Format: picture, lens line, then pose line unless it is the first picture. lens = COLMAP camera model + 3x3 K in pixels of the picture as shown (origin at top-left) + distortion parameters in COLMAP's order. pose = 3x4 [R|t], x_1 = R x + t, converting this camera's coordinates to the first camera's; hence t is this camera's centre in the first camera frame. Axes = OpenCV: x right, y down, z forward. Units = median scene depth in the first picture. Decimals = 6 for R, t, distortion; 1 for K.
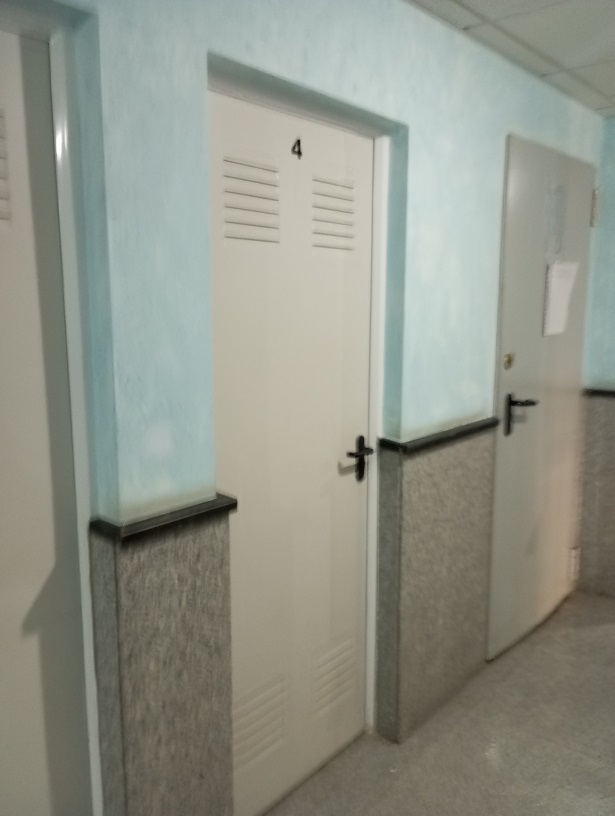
lens RADIAL K [[661.7, 0, 307.0], [0, 661.7, 404.3], [0, 0, 1]] dist [0.082680, -0.072543]
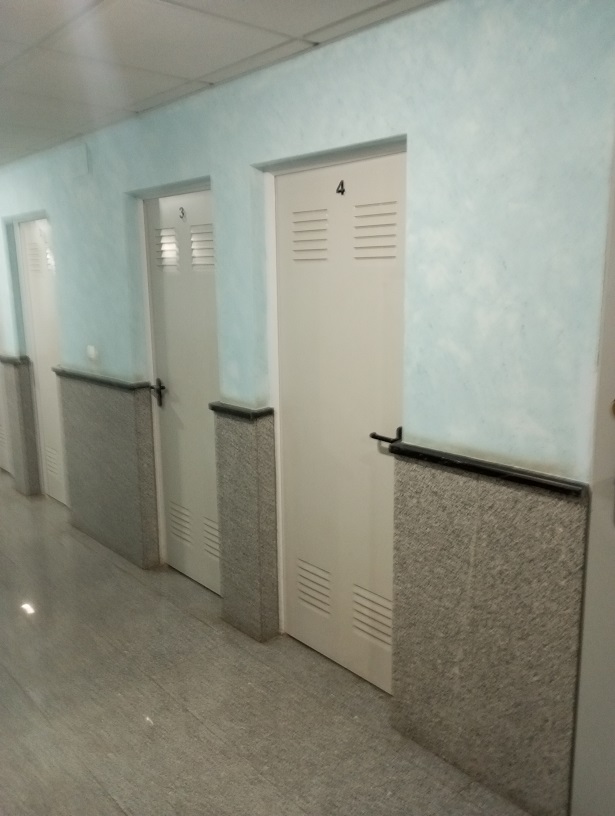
lens RADIAL K [[661.7, 0, 307.0], [0, 661.7, 404.3], [0, 0, 1]] dist [0.082680, -0.072543]
pose [[-0.106147, 0.186217, -0.976758, 1.251270], [-0.146375, 0.968680, 0.200584, -0.200738], [0.983518, 0.164264, -0.075565, 1.002231]]
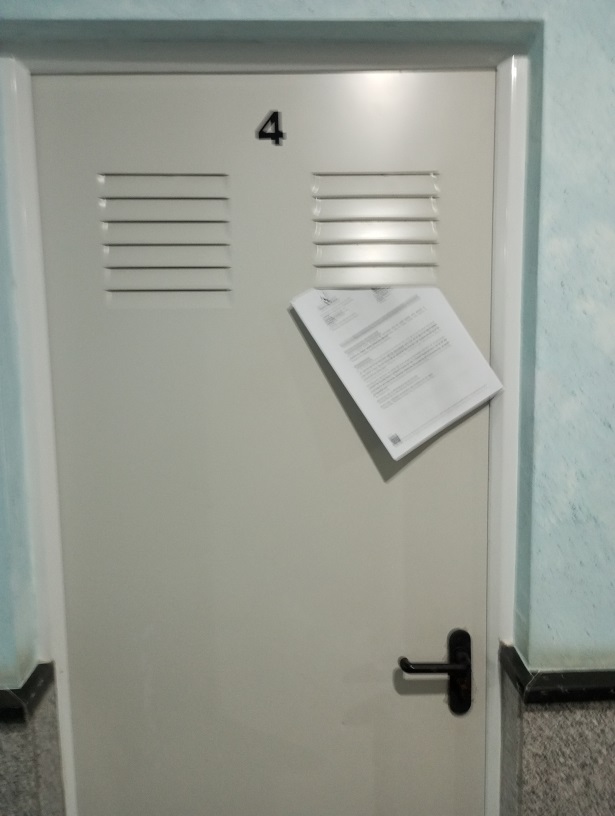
lens RADIAL K [[670.2, 0, 307.3], [0, 670.2, 406.6], [0, 0, 1]] dist [0.084818, -0.095063]
pose [[0.684129, 0.079195, -0.725049, 0.410117], [-0.092820, 0.995458, 0.021151, -0.142999], [0.723431, 0.052829, 0.688372, 0.571619]]
